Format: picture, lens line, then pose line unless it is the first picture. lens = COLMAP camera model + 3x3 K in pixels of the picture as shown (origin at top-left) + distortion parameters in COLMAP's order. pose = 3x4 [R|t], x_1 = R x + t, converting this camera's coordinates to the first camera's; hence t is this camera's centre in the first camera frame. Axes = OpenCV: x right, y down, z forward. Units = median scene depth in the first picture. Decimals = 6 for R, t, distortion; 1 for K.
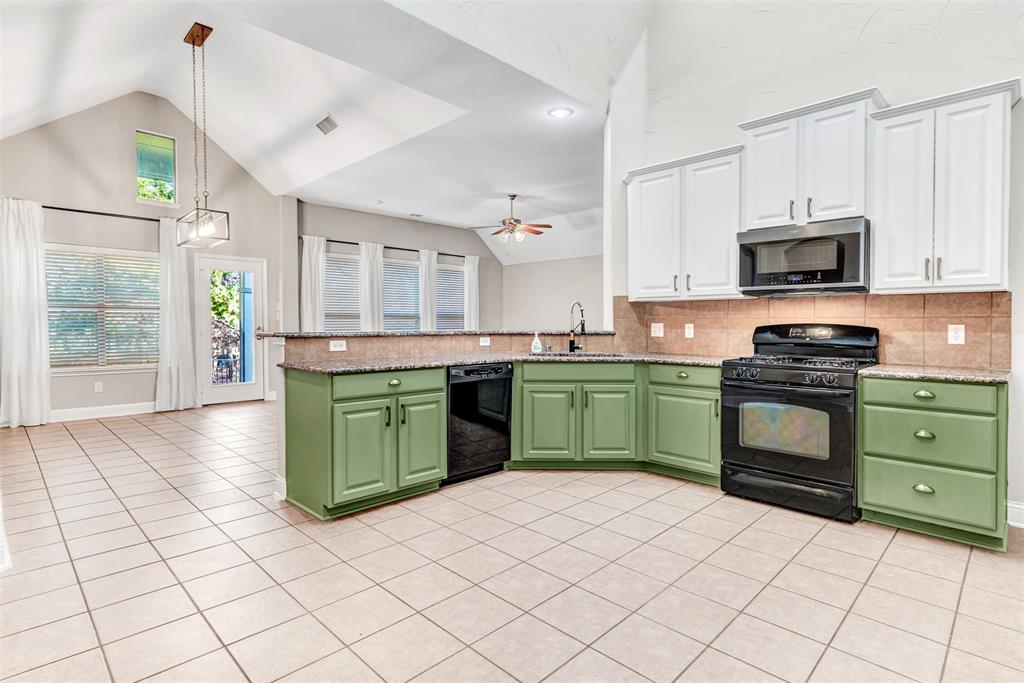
lens RADIAL K [[511.4, 0, 511.7], [0, 511.4, 330.2], [0, 0, 1]] dist [0.001914, 0.000073]
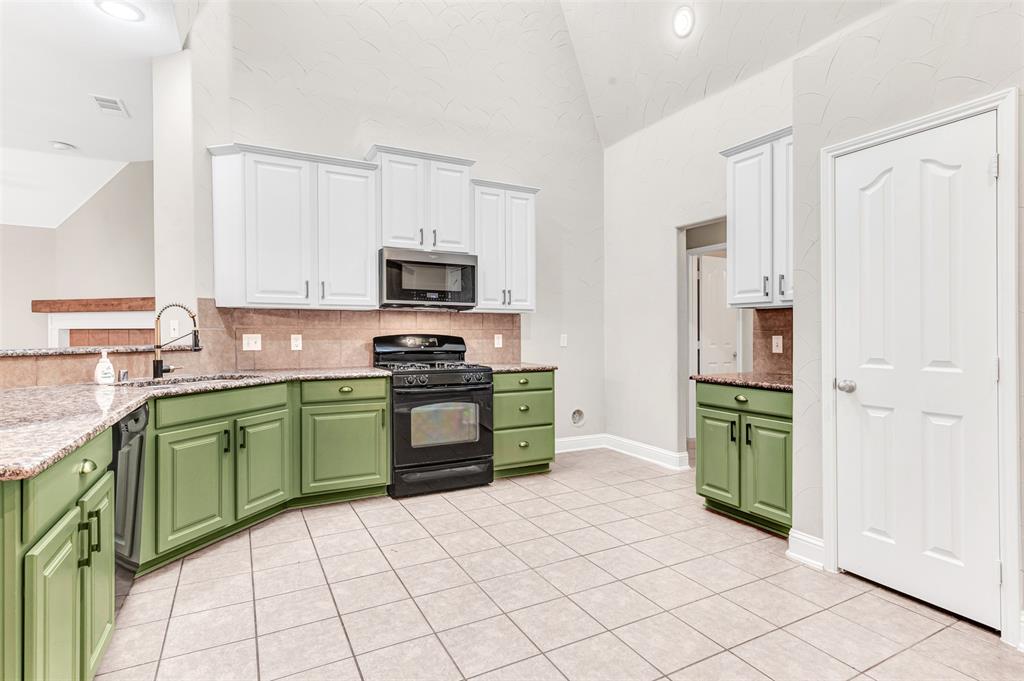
lens RADIAL K [[520.6, 0, 511.6], [0, 520.6, 327.1], [0, 0, 1]] dist [0.000997, -0.000050]
pose [[0.292827, 0.008401, 0.956129, -0.491602], [0.013983, 0.999817, -0.013068, -0.010054], [-0.956063, 0.017196, 0.292656, 0.432222]]
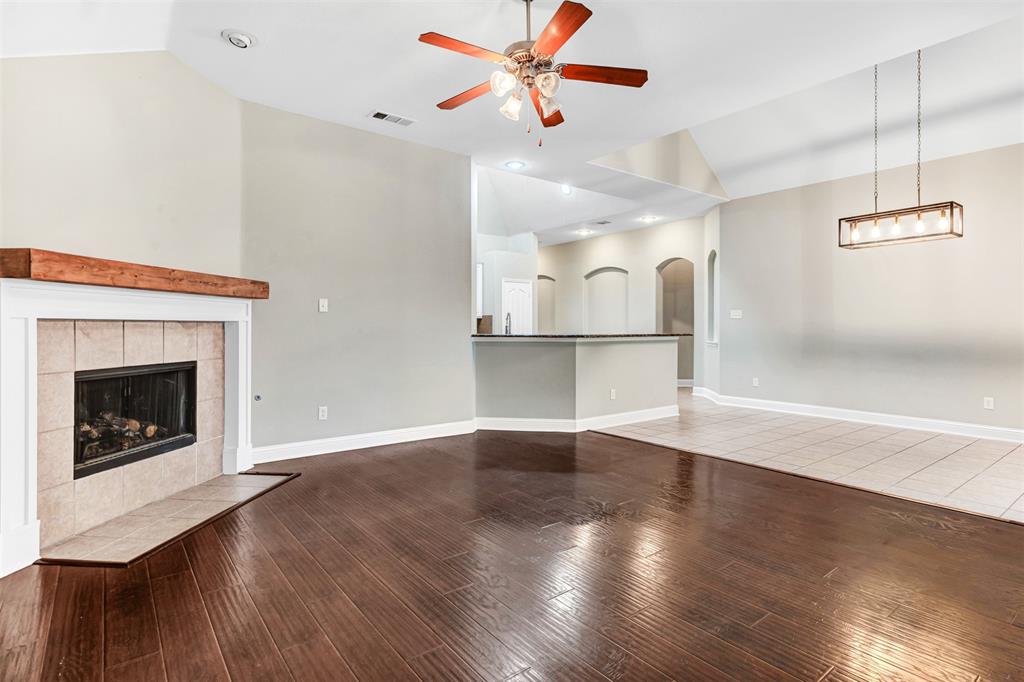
lens RADIAL K [[520.6, 0, 511.6], [0, 520.6, 327.6], [0, 0, 1]] dist [0.000997, -0.000050]
pose [[-0.990685, -0.003129, 0.136139, -0.083730], [-0.001007, 0.999877, 0.015653, -0.045518], [-0.136171, 0.015370, -0.990566, 2.860350]]
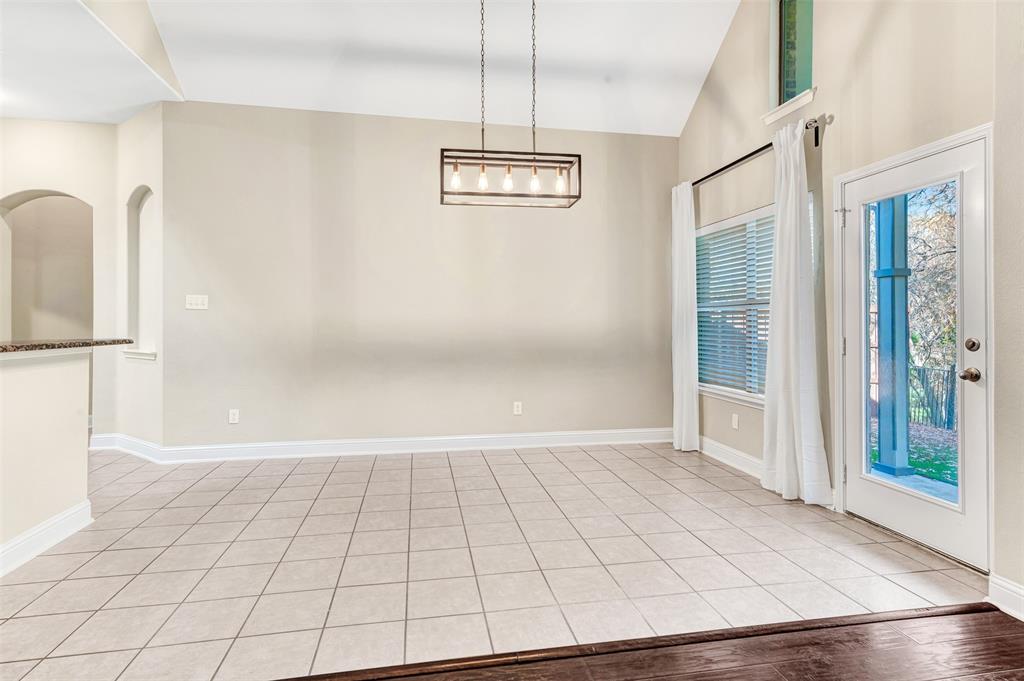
lens RADIAL K [[520.6, 0, 511.6], [0, 520.6, 327.1], [0, 0, 1]] dist [0.000997, -0.000050]
pose [[-0.576579, 0.000980, -0.817041, -0.127378], [-0.011284, 0.999894, 0.009163, -0.028915], [0.816964, 0.014503, -0.576507, 1.956635]]
